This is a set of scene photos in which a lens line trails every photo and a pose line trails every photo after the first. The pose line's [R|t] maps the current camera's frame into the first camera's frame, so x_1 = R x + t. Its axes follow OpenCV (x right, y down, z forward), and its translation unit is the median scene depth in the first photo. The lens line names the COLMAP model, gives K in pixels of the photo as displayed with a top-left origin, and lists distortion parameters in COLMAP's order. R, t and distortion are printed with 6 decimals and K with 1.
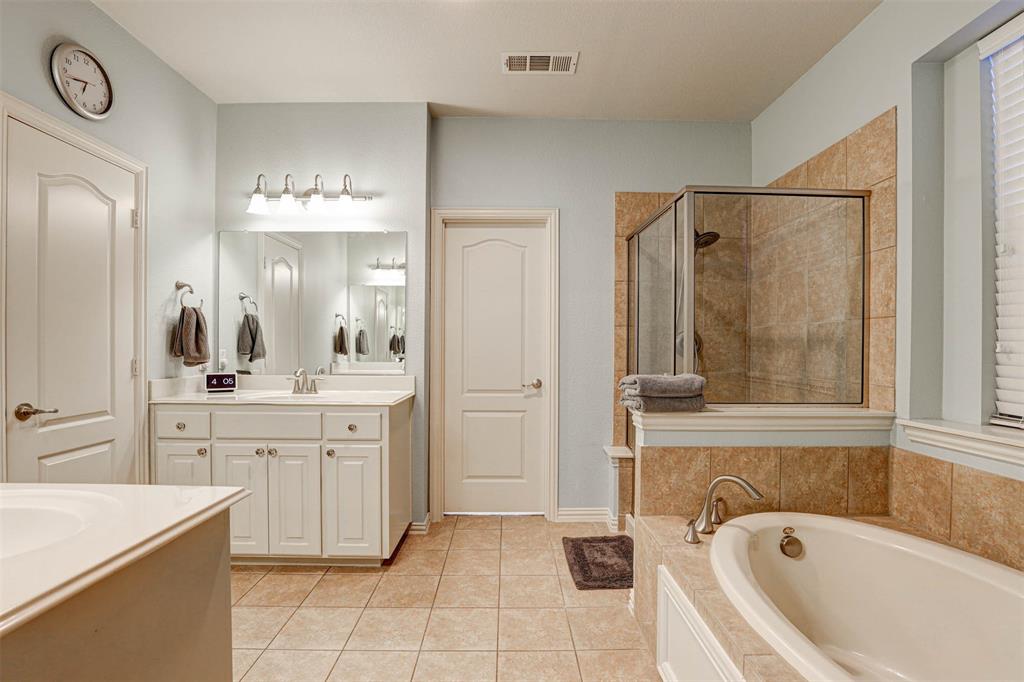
lens RADIAL K [[468.9, 0, 510.5], [0, 468.9, 343.9], [0, 0, 1]] dist [0.000697, 0.000008]
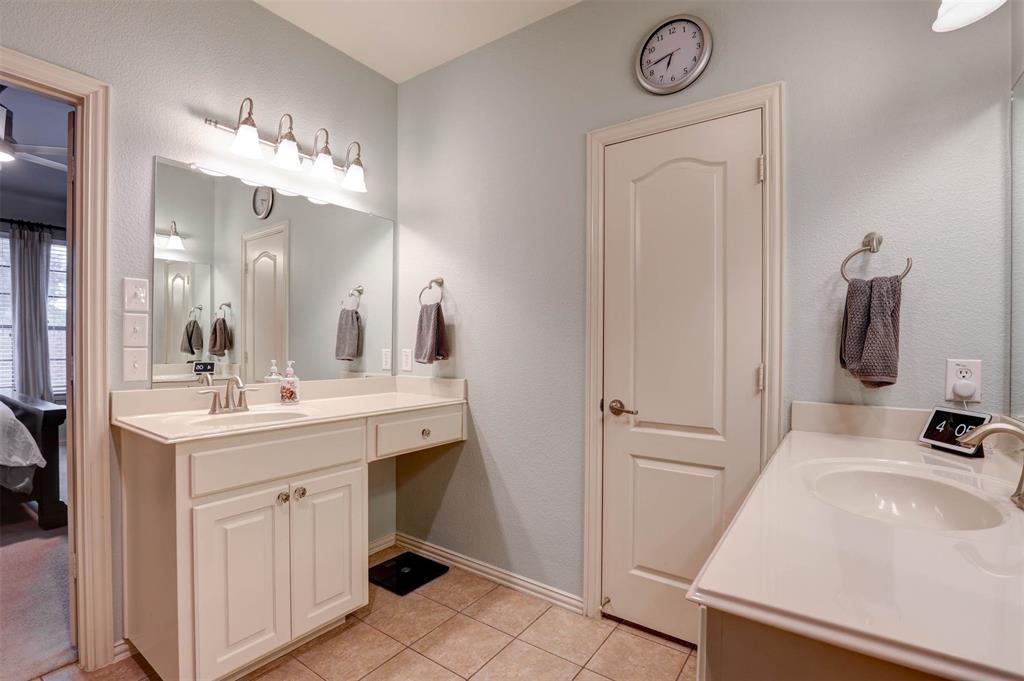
lens RADIAL K [[468.9, 0, 510.5], [0, 468.9, 348.8], [0, 0, 1]] dist [0.000697, 0.000008]
pose [[-0.592775, -0.005171, -0.805352, -0.005853], [-0.006524, 0.999977, -0.001619, 0.009309], [0.805342, 0.004295, -0.592795, 1.282729]]
